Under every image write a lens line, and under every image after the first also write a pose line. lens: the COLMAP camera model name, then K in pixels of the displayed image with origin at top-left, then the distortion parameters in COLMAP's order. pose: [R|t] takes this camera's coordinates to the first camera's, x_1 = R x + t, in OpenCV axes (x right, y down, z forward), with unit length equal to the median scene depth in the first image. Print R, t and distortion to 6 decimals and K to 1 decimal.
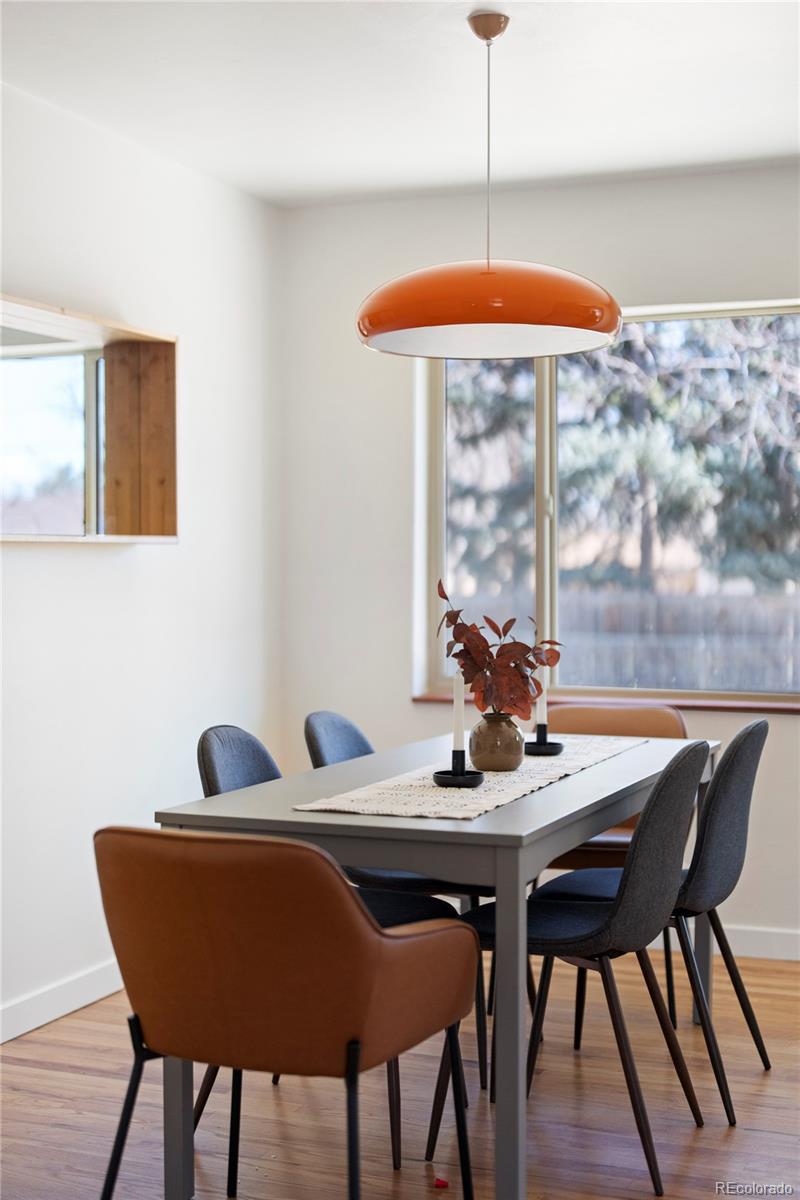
lens RADIAL K [[1633.7, 0, 398.9], [0, 1633.7, 566.1], [0, 0, 1]] dist [0.010365, -0.016366]
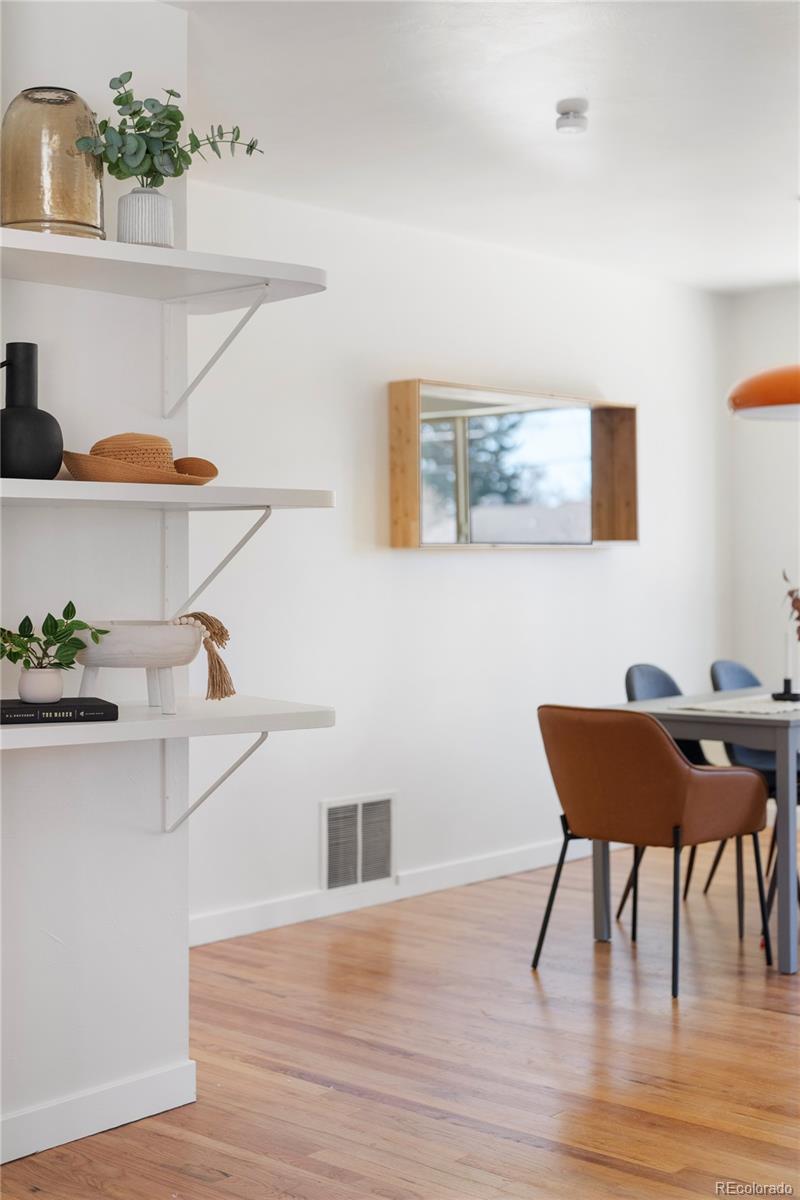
lens RADIAL K [[1663.1, 0, 402.1], [0, 1663.1, 541.3], [0, 0, 1]] dist [0.003208, -0.027565]
pose [[0.937123, -0.011938, -0.348795, 0.228925], [0.007451, 0.999871, -0.014204, 0.001111], [0.348920, 0.010712, 0.937091, -0.567559]]
